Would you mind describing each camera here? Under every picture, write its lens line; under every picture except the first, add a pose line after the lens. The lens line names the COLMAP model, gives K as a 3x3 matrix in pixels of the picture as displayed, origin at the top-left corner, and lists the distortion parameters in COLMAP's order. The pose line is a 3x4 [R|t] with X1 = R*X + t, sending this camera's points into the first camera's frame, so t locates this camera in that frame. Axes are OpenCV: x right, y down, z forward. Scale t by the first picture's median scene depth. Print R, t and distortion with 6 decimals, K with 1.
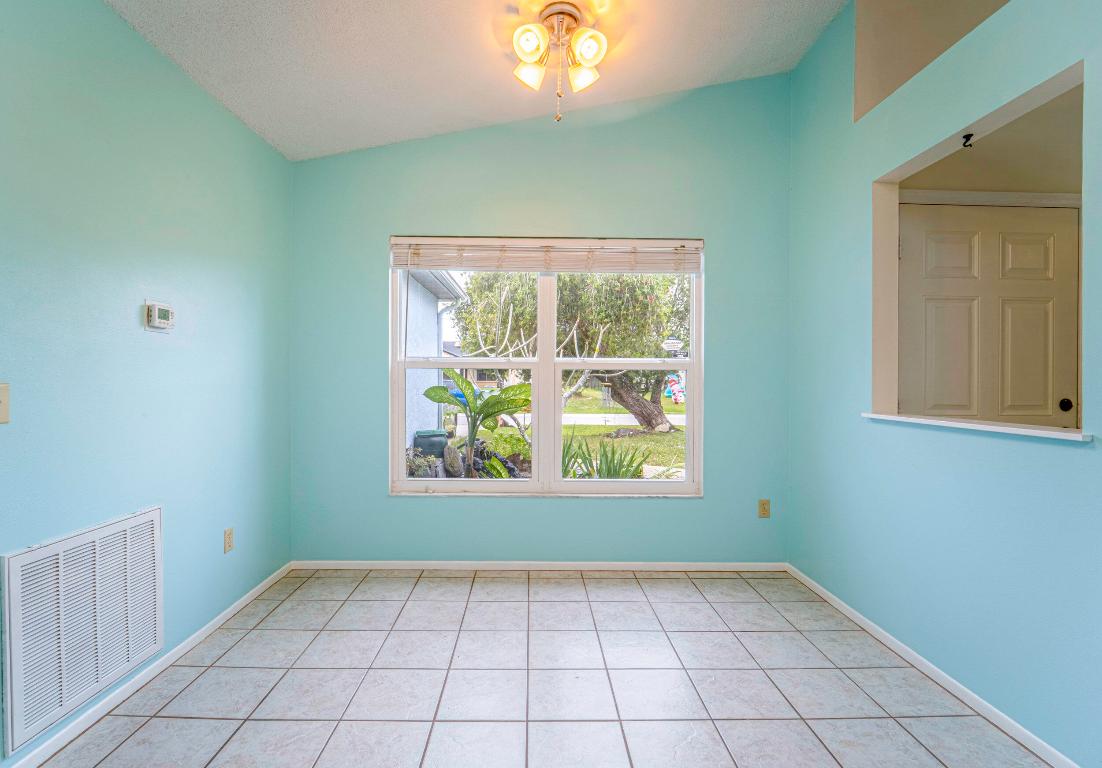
lens RADIAL K [[470.8, 0, 551.0], [0, 470.8, 384.0], [0, 0, 1]] dist [-0.025329, 0.000243]
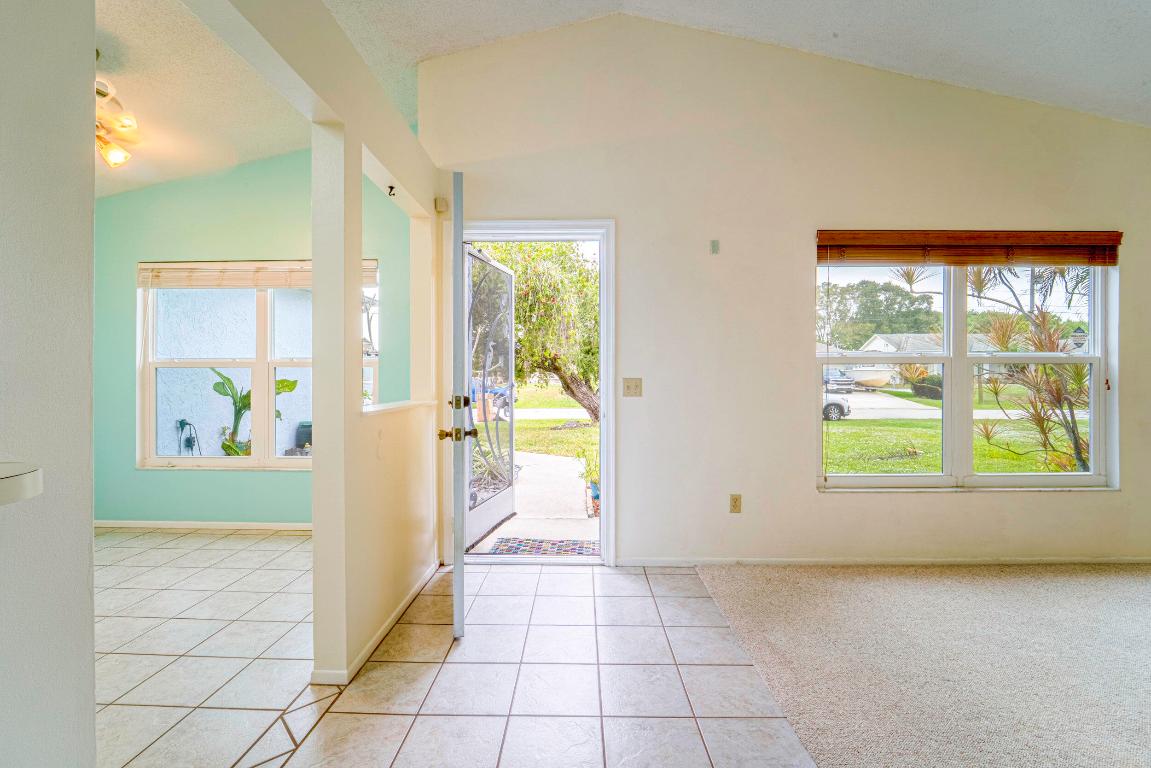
lens RADIAL K [[469.1, 0, 574.4], [0, 469.1, 376.3], [0, 0, 1]] dist [0.001978, -0.000032]
pose [[0.997912, -0.006199, -0.064286, 0.330192], [0.005500, 0.999924, -0.011043, 0.004175], [0.064349, 0.010666, 0.997870, -0.067138]]
